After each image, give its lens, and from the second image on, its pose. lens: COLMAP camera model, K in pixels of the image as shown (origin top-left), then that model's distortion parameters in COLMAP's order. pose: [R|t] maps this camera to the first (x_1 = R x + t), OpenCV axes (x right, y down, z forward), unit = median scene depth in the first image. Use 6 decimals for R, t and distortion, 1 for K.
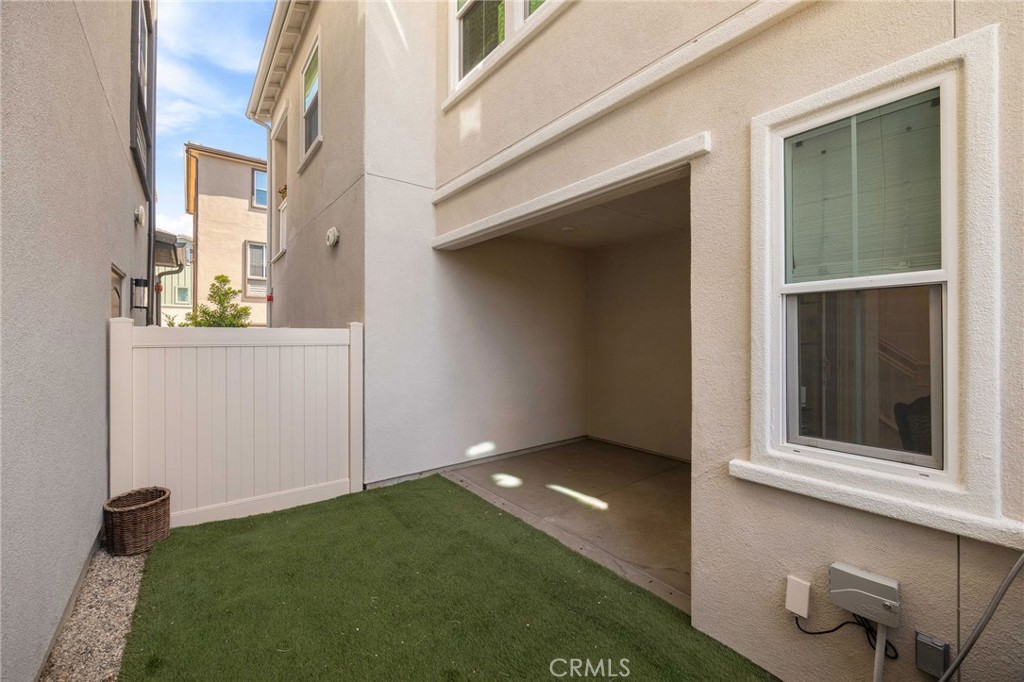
lens RADIAL K [[419.2, 0, 511.7], [0, 419.2, 341.9], [0, 0, 1]] dist [0.000204, 0.001083]
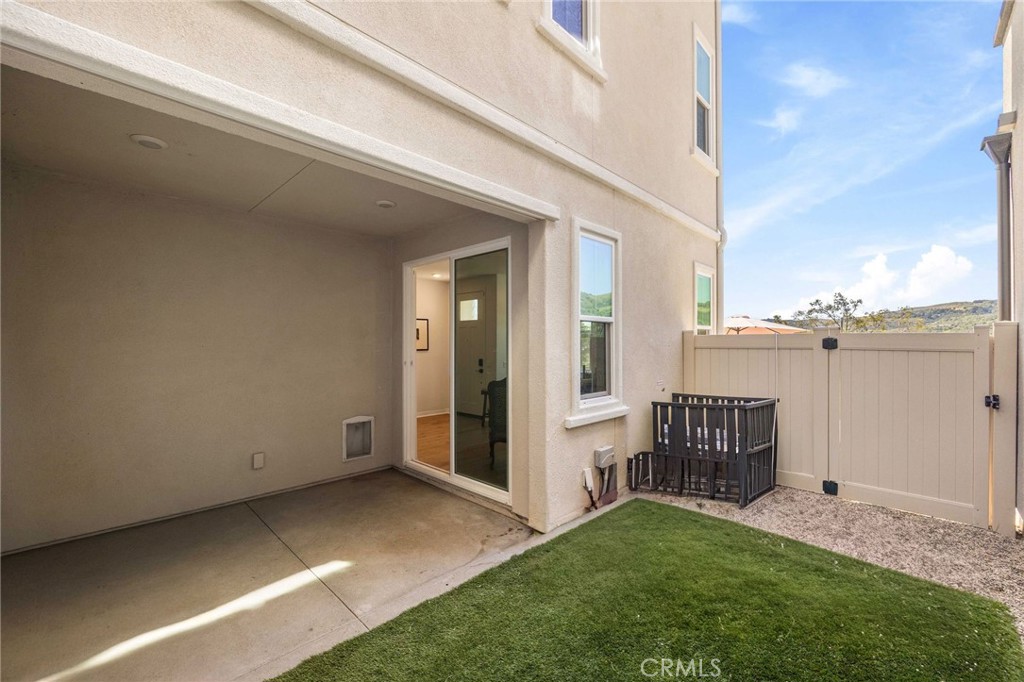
lens RADIAL K [[419.2, 0, 512.0], [0, 419.2, 334.4], [0, 0, 1]] dist [0.000204, 0.001083]
pose [[-0.140495, 0.003314, 0.990076, -1.125604], [-0.000782, 0.999994, -0.003458, -0.044304], [-0.990081, -0.001260, -0.140492, 1.537650]]
